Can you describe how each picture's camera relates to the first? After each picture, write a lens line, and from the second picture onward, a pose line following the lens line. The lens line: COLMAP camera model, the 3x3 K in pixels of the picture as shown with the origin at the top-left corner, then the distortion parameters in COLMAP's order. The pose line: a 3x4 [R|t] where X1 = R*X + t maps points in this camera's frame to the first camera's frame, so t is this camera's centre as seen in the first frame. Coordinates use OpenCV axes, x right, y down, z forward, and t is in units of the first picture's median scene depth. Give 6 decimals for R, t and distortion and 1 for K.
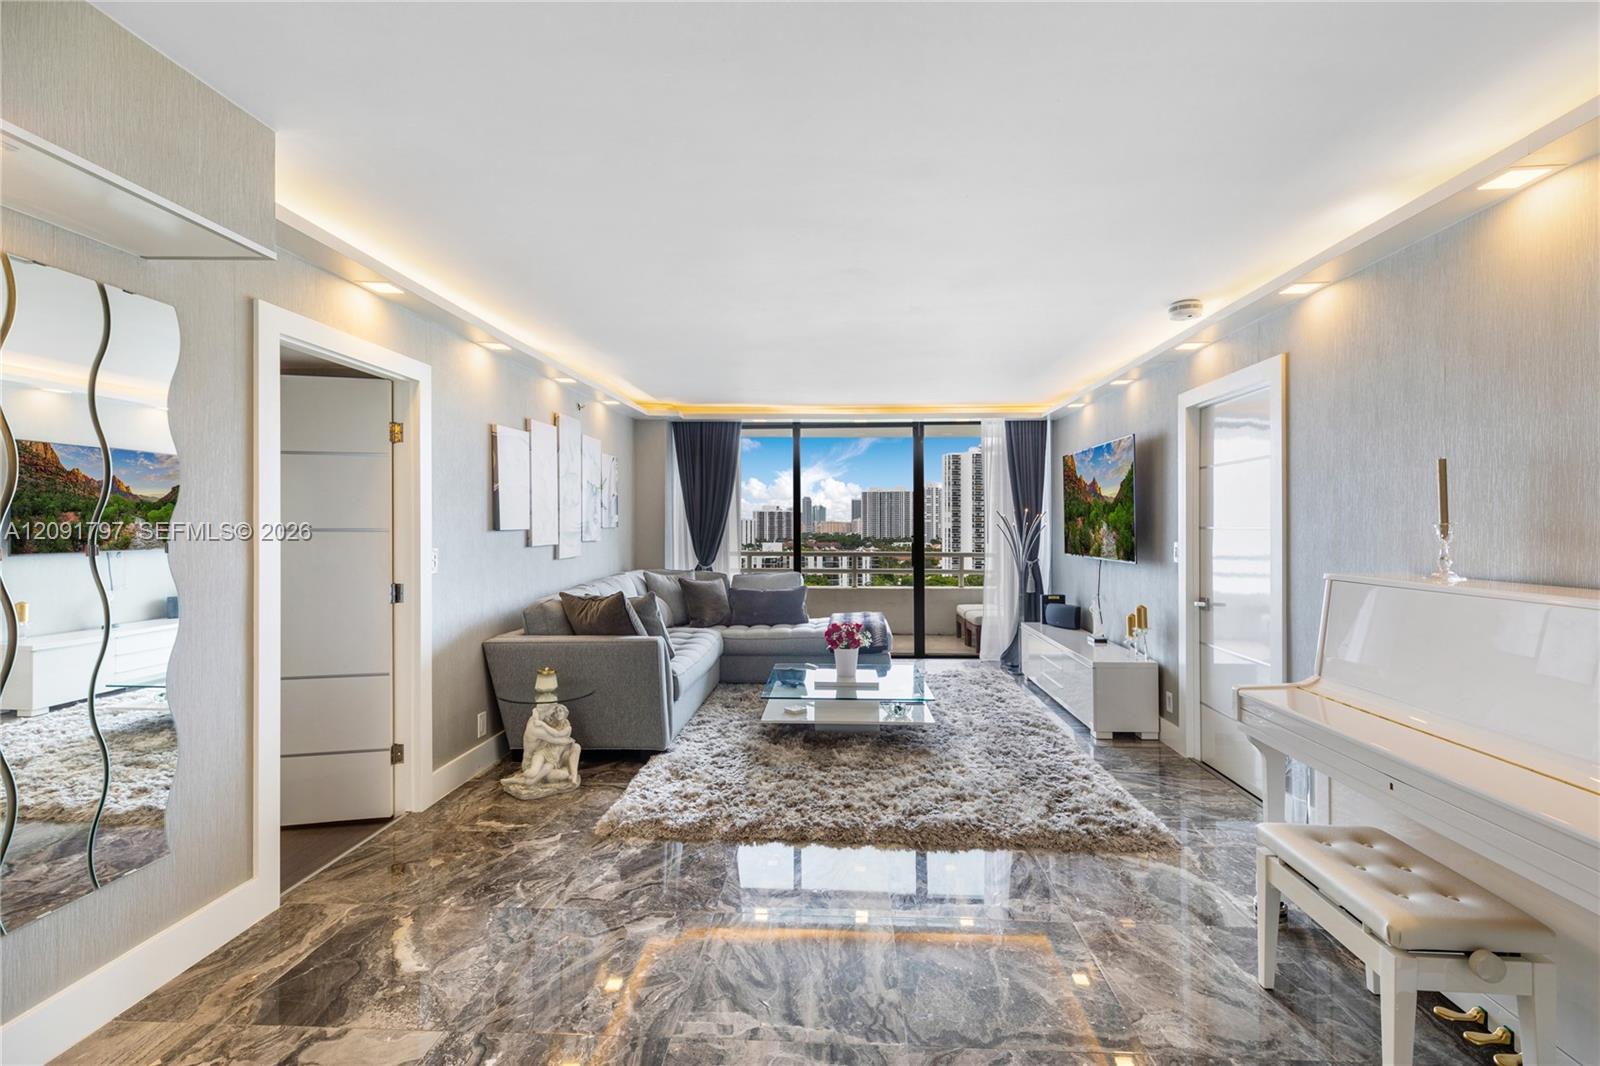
lens RADIAL K [[691.6, 0, 820.9], [0, 691.6, 524.3], [0, 0, 1]] dist [0.004004, 0.001237]
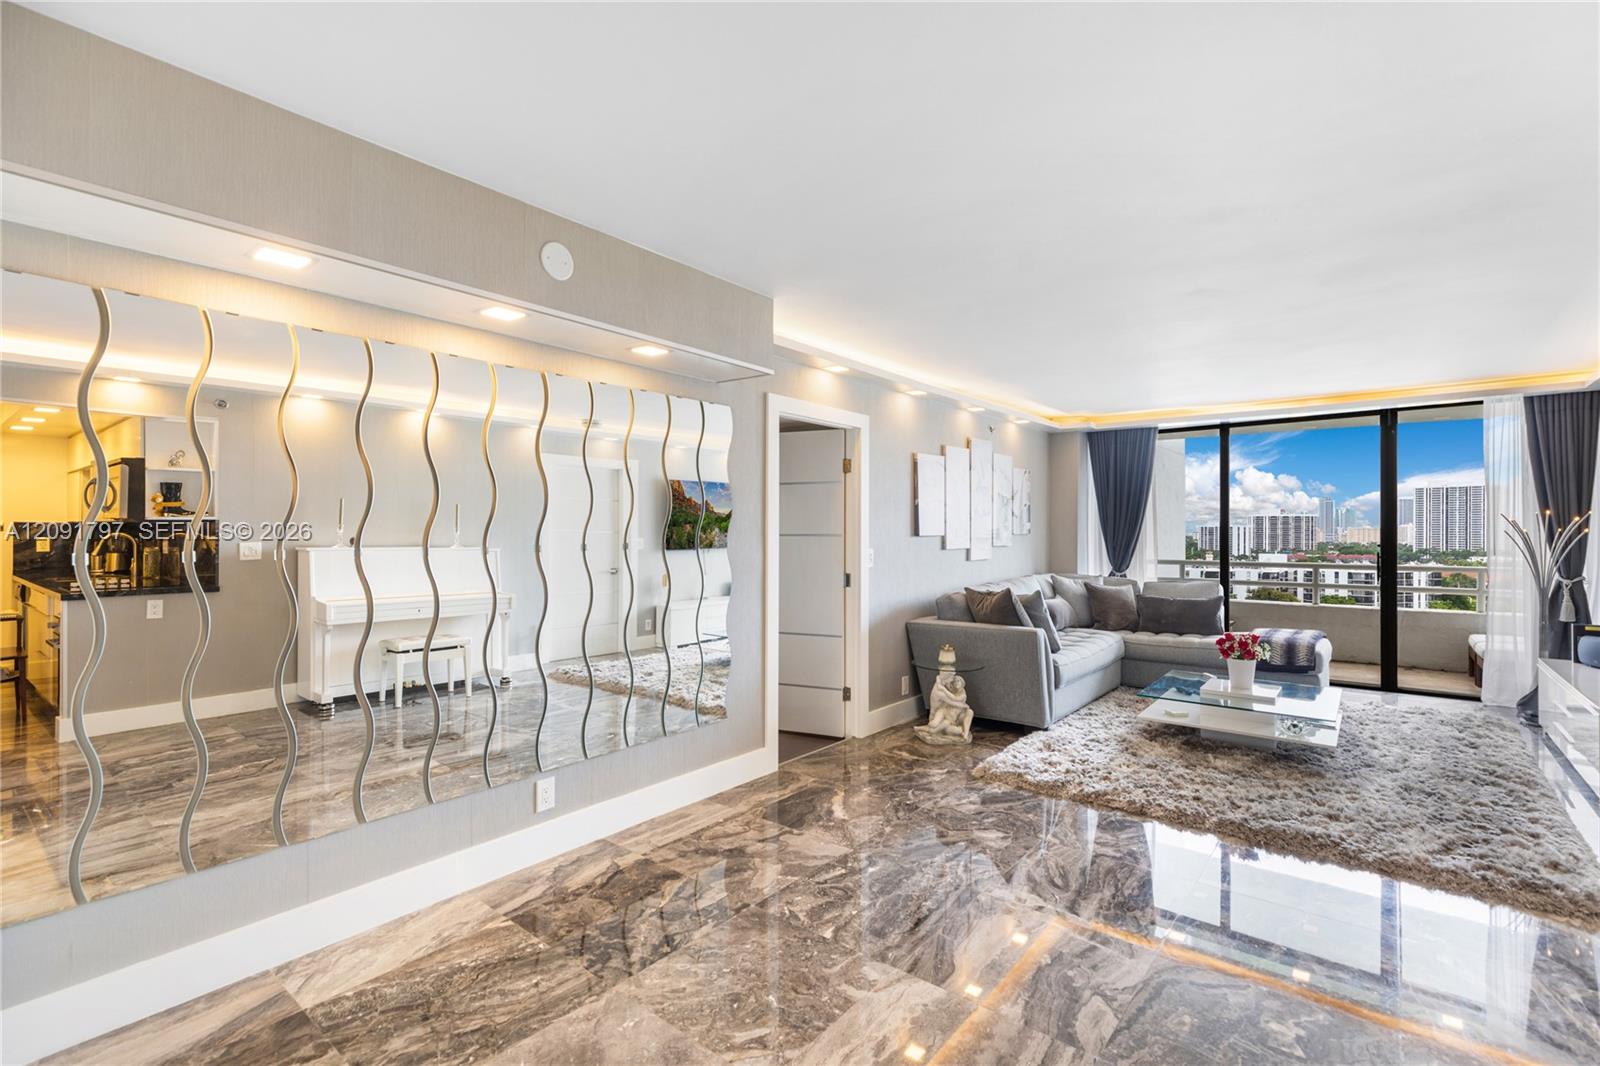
lens RADIAL K [[721.0, 0, 839.2], [0, 721.0, 526.9], [0, 0, 1]] dist [0.002978, 0.001047]
pose [[0.818366, -0.003942, -0.574684, 0.200734], [0.000195, 0.999978, -0.006581, 0.000427], [0.574698, 0.005274, 0.818349, -0.192873]]
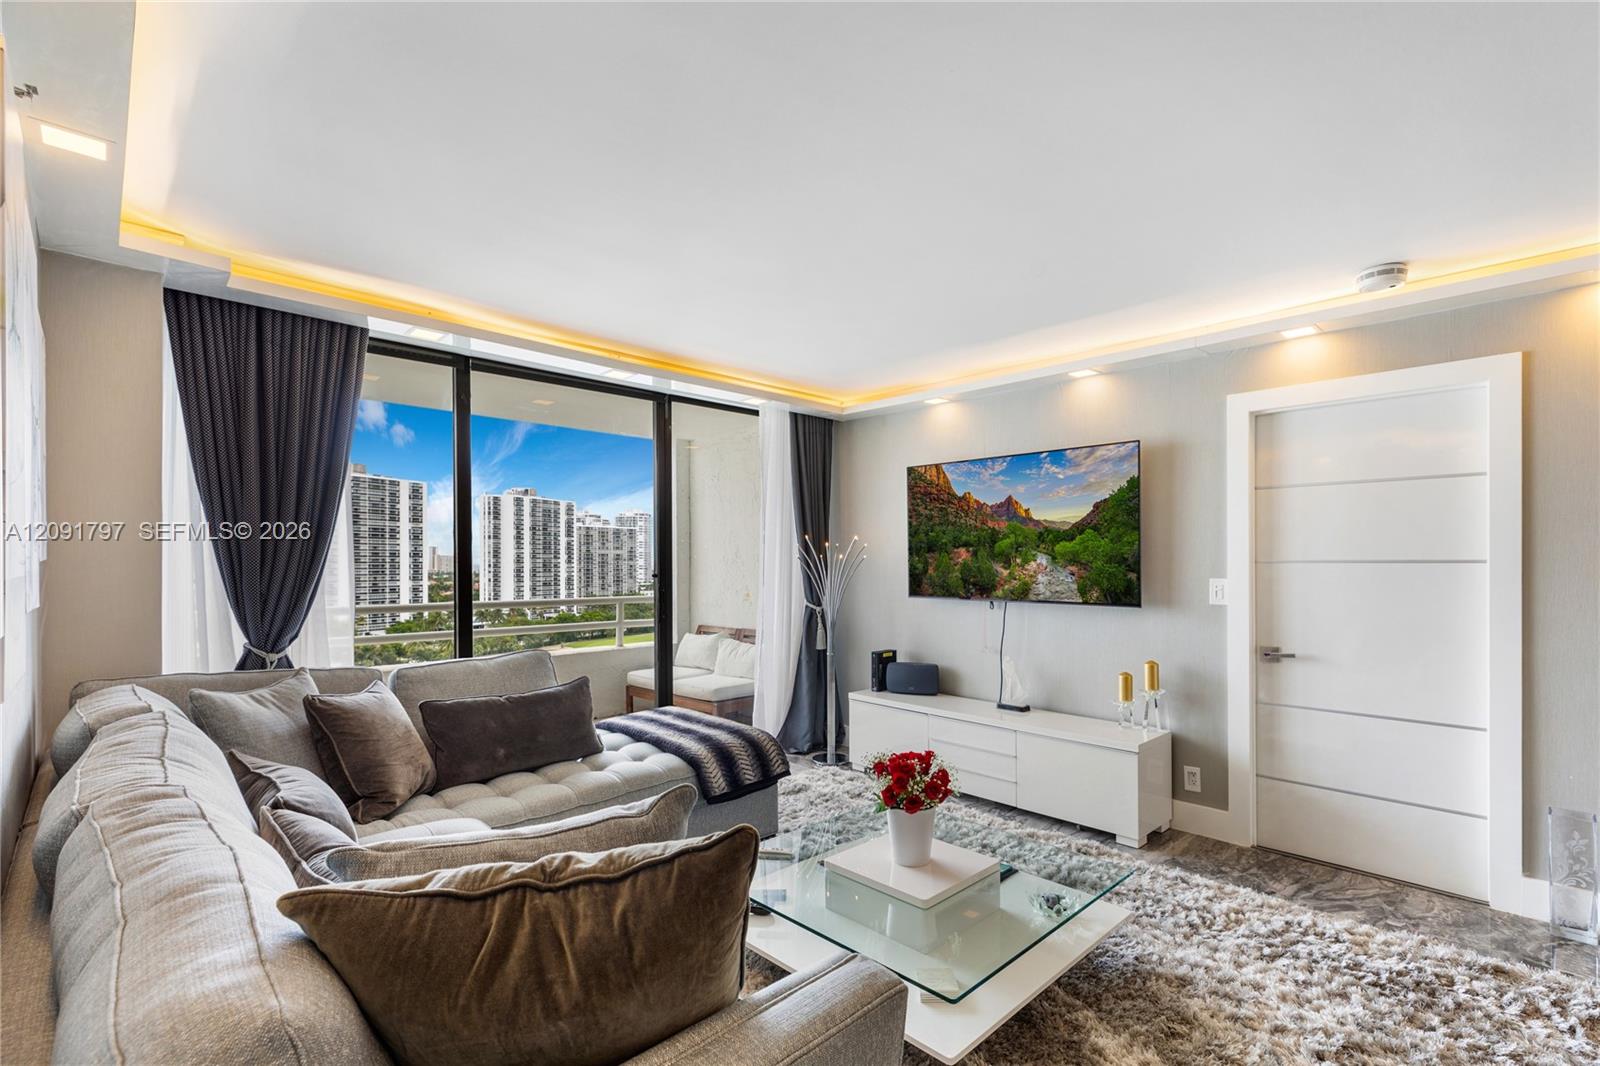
lens RADIAL K [[721.0, 0, 798.7], [0, 721.0, 563.8], [0, 0, 1]] dist [0.002978, 0.001047]
pose [[0.693499, -0.002997, 0.720451, -0.492718], [-0.001465, 0.999983, 0.005570, 0.005149], [-0.720456, -0.004918, 0.693484, 0.884297]]
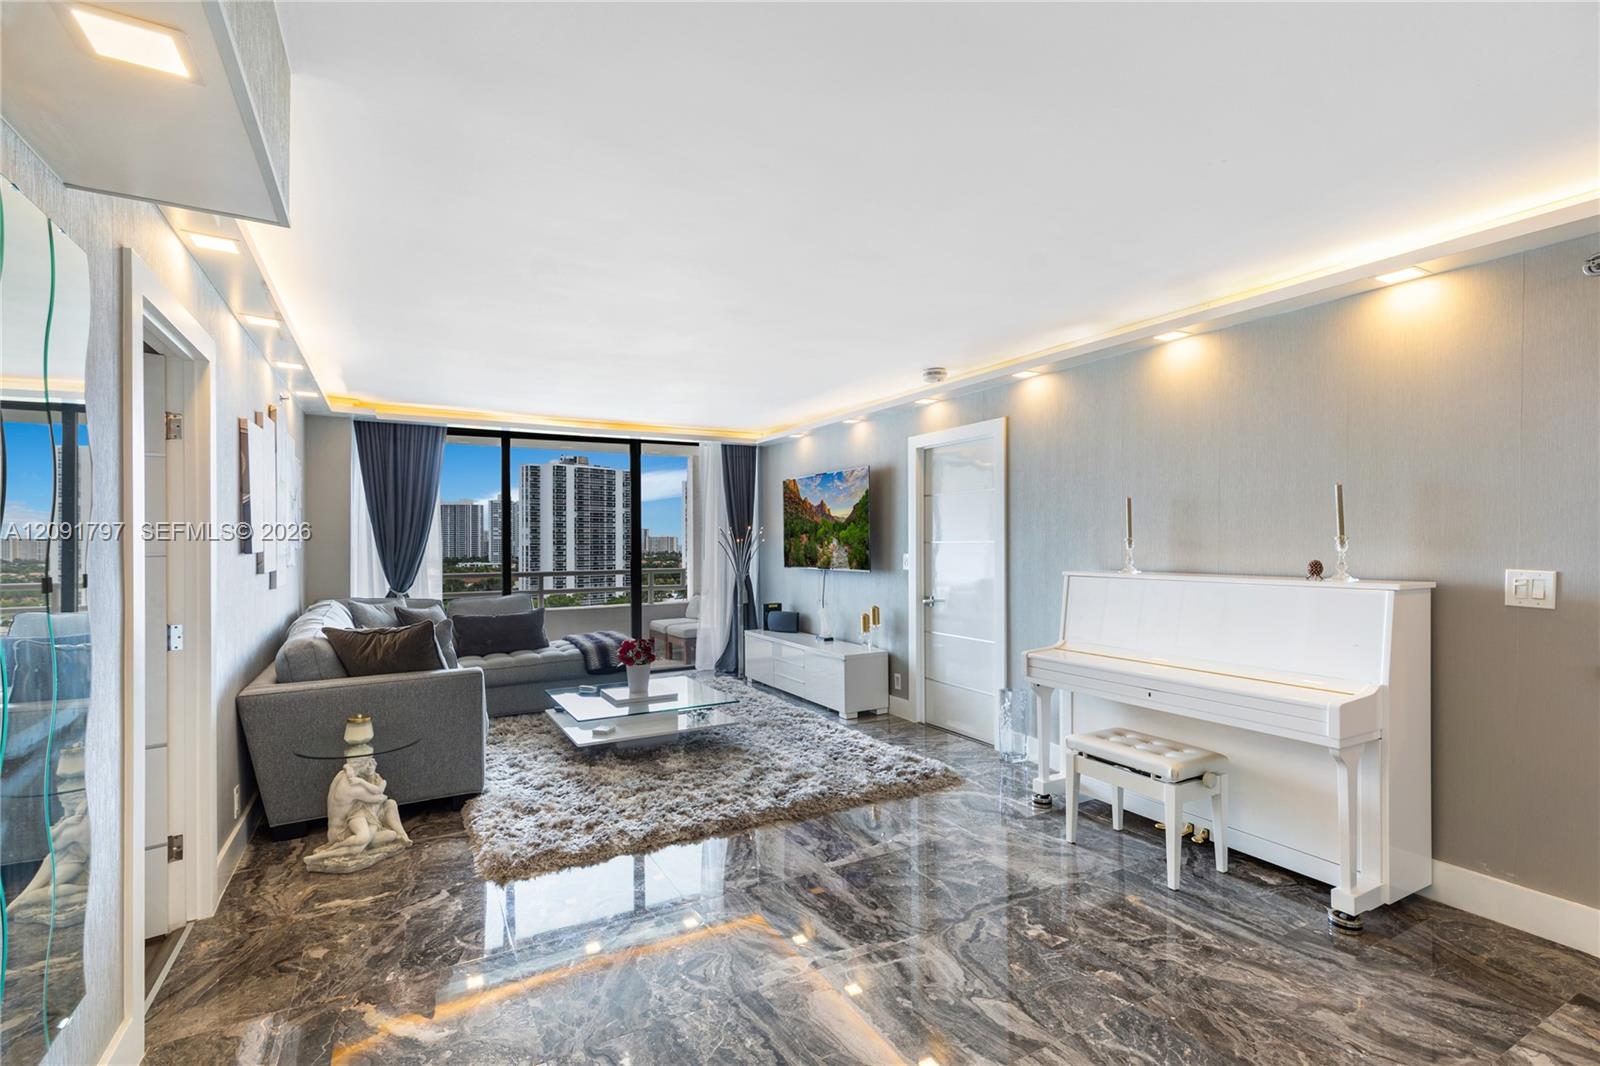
lens RADIAL K [[721.0, 0, 793.1], [0, 721.0, 541.5], [0, 0, 1]] dist [0.002978, 0.001047]
pose [[0.858583, -0.008262, 0.512609, -0.390483], [0.007789, 0.999965, 0.003072, -0.002724], [-0.512616, 0.001355, 0.858617, -0.028623]]
